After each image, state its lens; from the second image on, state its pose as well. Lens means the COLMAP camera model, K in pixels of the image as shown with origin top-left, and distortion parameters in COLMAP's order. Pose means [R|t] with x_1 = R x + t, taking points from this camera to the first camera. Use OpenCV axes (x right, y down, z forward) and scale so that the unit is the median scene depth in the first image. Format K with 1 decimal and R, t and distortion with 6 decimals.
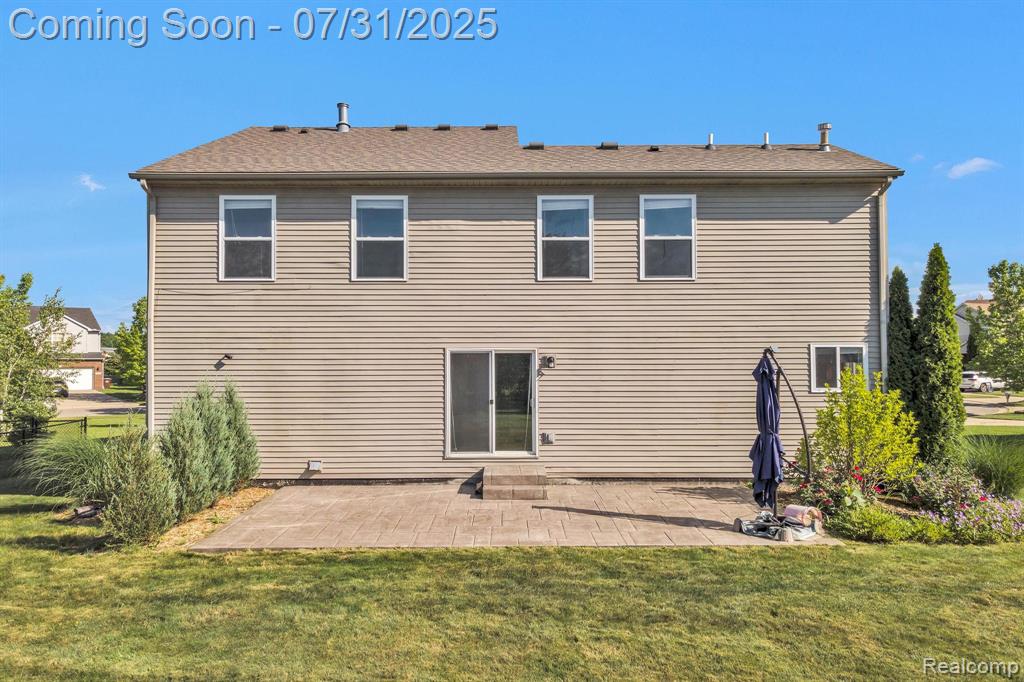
lens RADIAL K [[744.7, 0, 506.8], [0, 744.7, 338.1], [0, 0, 1]] dist [0.024251, 0.021898]
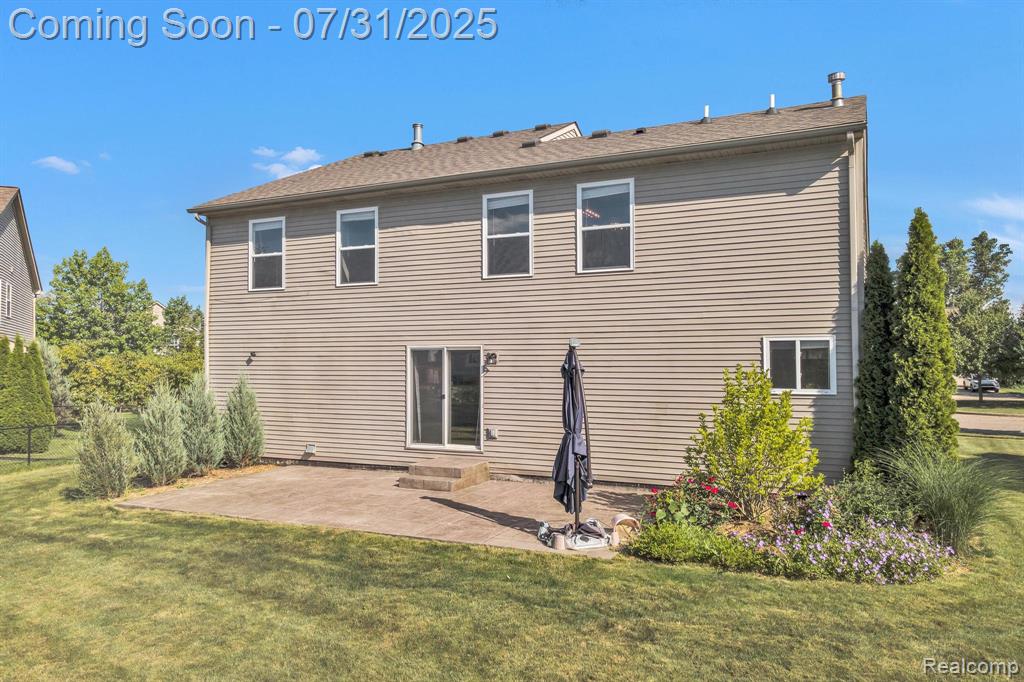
lens RADIAL K [[744.7, 0, 512.6], [0, 744.7, 338.6], [0, 0, 1]] dist [0.024251, 0.021898]
pose [[0.901176, -0.012364, -0.433278, 0.518763], [0.011780, 0.999922, -0.004033, 0.009403], [0.433294, -0.001470, 0.901251, 0.099709]]
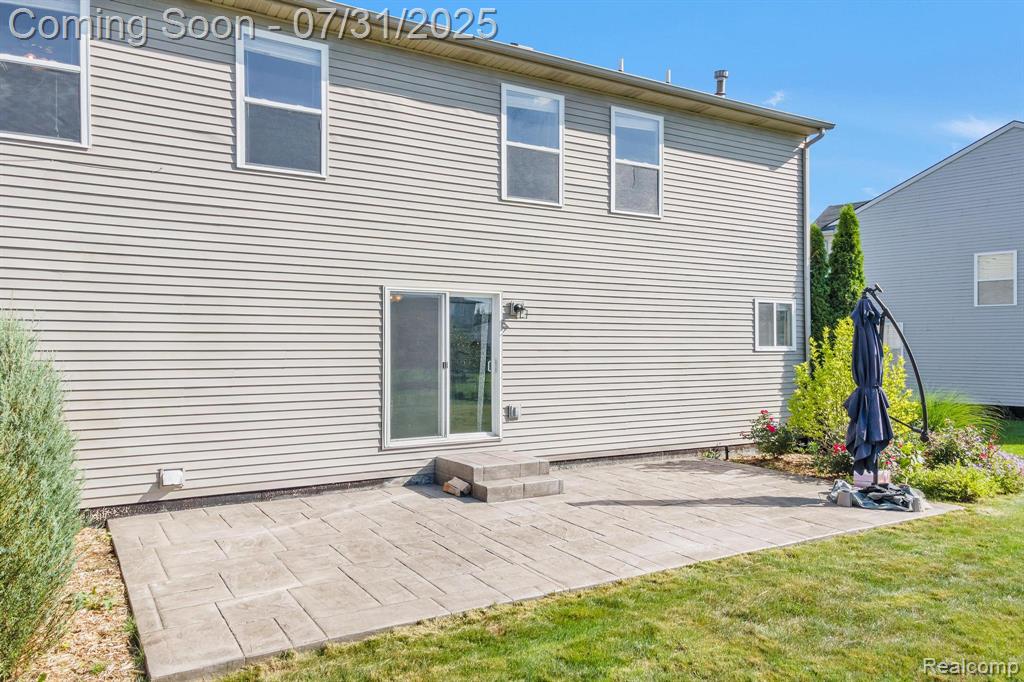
lens RADIAL K [[744.7, 0, 510.0], [0, 744.7, 342.6], [0, 0, 1]] dist [0.024251, 0.021898]
pose [[0.857021, 0.005148, 0.515255, -0.330305], [-0.015075, 0.999773, 0.015084, 0.052740], [-0.515060, -0.020695, 0.856904, 0.362788]]
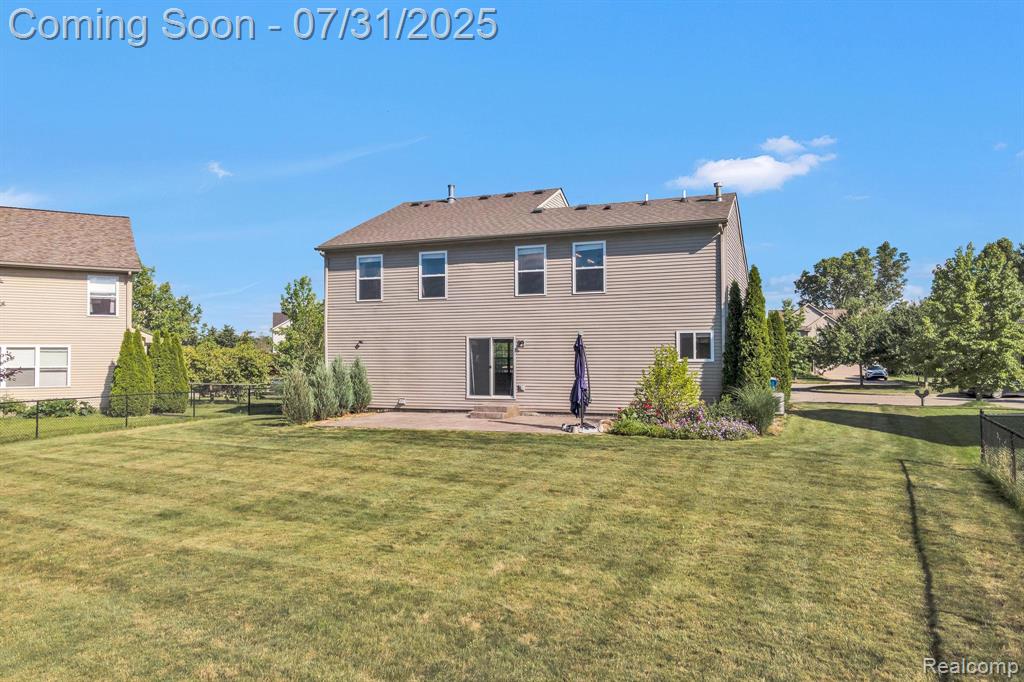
lens RADIAL K [[744.7, 0, 507.7], [0, 744.7, 342.3], [0, 0, 1]] dist [0.024251, 0.021898]
pose [[0.928723, -0.007751, -0.370693, 0.658865], [0.010605, 0.999928, 0.005662, 0.018760], [0.370622, -0.009190, 0.928738, -0.596268]]
